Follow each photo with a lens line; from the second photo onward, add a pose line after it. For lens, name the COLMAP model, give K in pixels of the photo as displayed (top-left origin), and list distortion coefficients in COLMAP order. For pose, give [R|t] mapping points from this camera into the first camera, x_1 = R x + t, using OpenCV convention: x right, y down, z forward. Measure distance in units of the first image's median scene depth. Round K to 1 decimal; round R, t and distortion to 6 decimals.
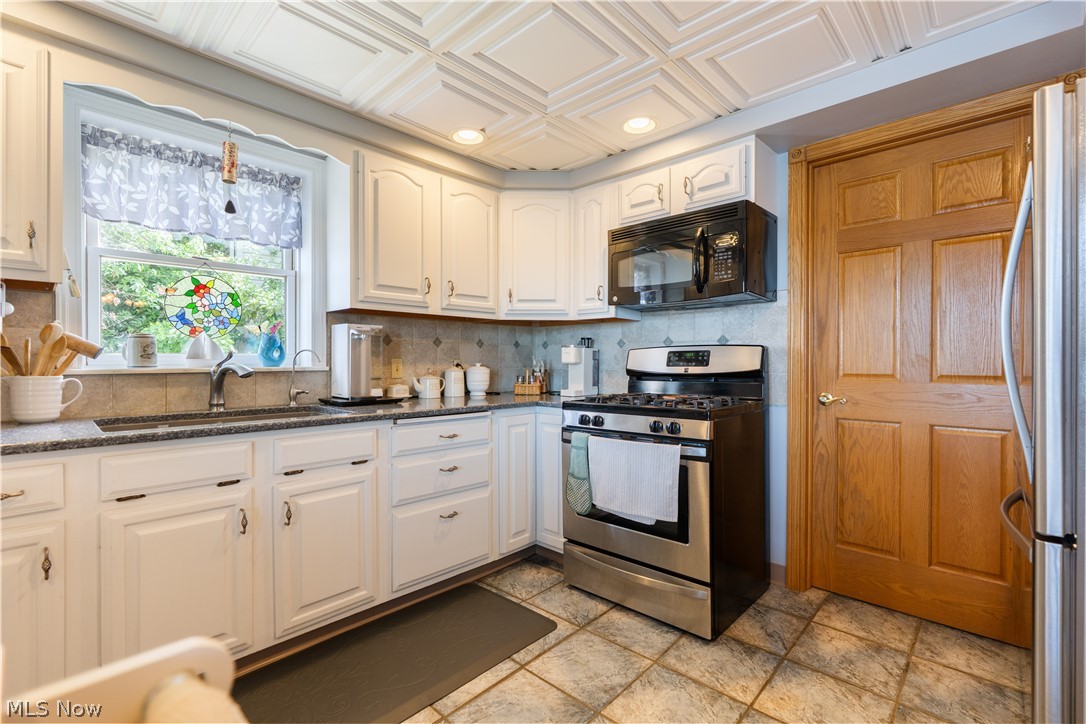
lens RADIAL K [[486.4, 0, 542.7], [0, 486.4, 362.6], [0, 0, 1]] dist [-0.000798, 0.002443]
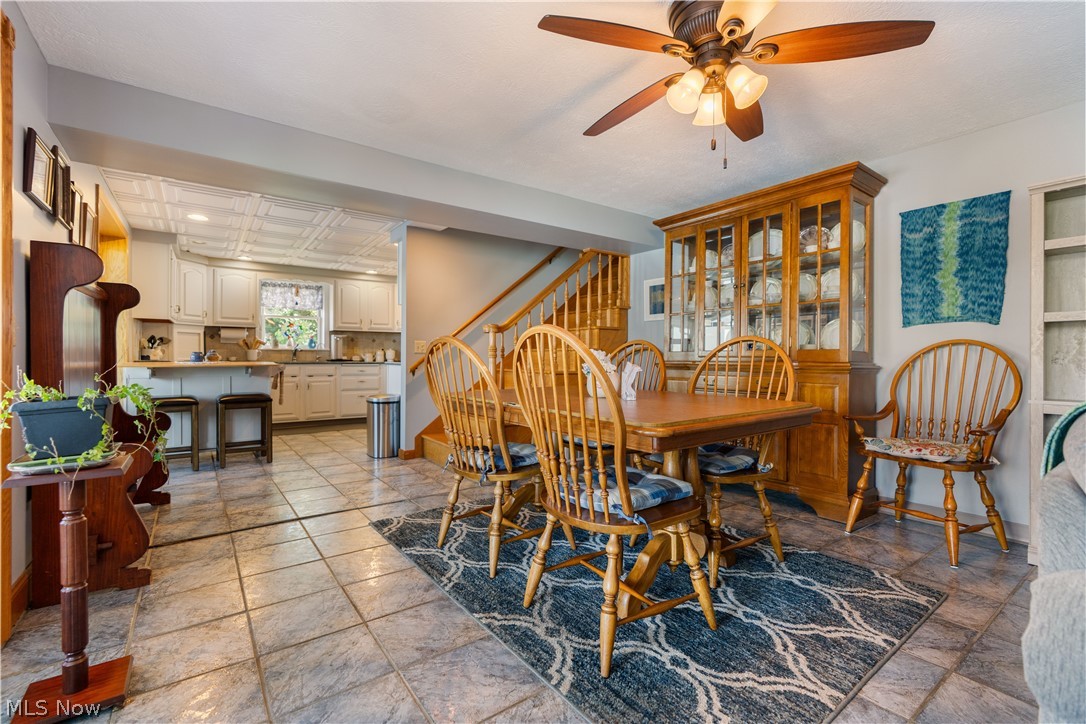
lens RADIAL K [[486.4, 0, 545.0], [0, 486.4, 360.7], [0, 0, 1]] dist [-0.000798, 0.002443]
pose [[0.981985, 0.005728, -0.188870, 1.459185], [-0.004899, 0.999976, 0.004859, 0.060594], [0.188893, -0.003846, 0.981990, -1.730870]]
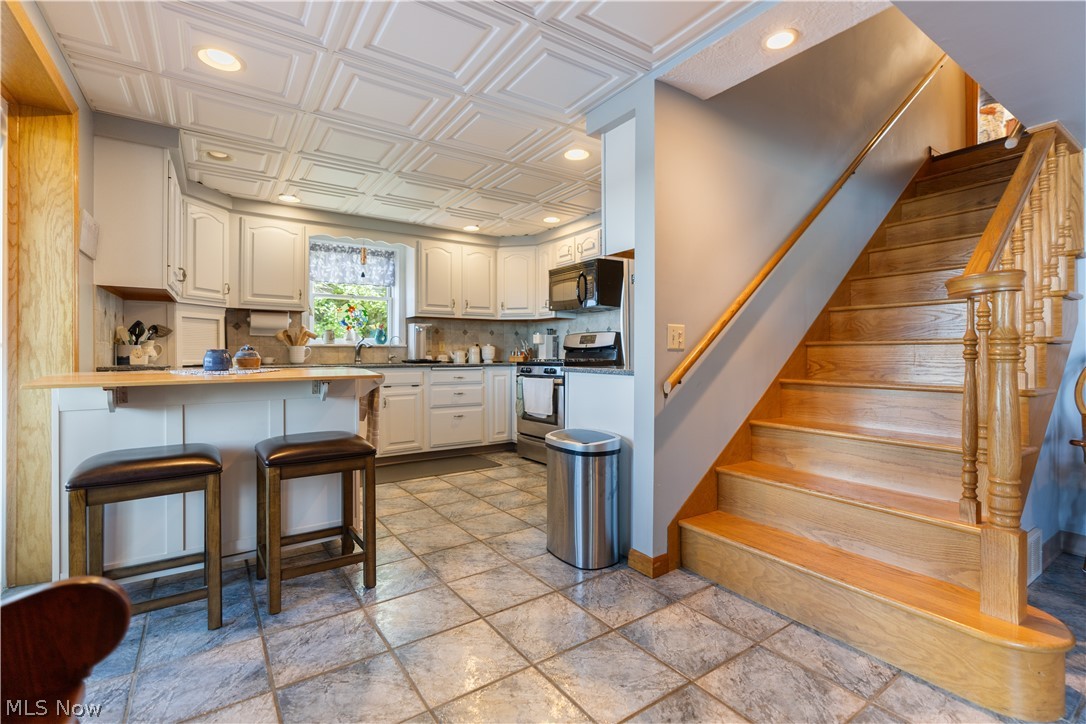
lens RADIAL K [[486.4, 0, 538.6], [0, 486.4, 350.9], [0, 0, 1]] dist [-0.000798, 0.002443]
pose [[0.976725, -0.002735, -0.214478, 0.538179], [0.000856, 0.999960, -0.008853, 0.052922], [0.214494, 0.008463, 0.976689, -0.871899]]
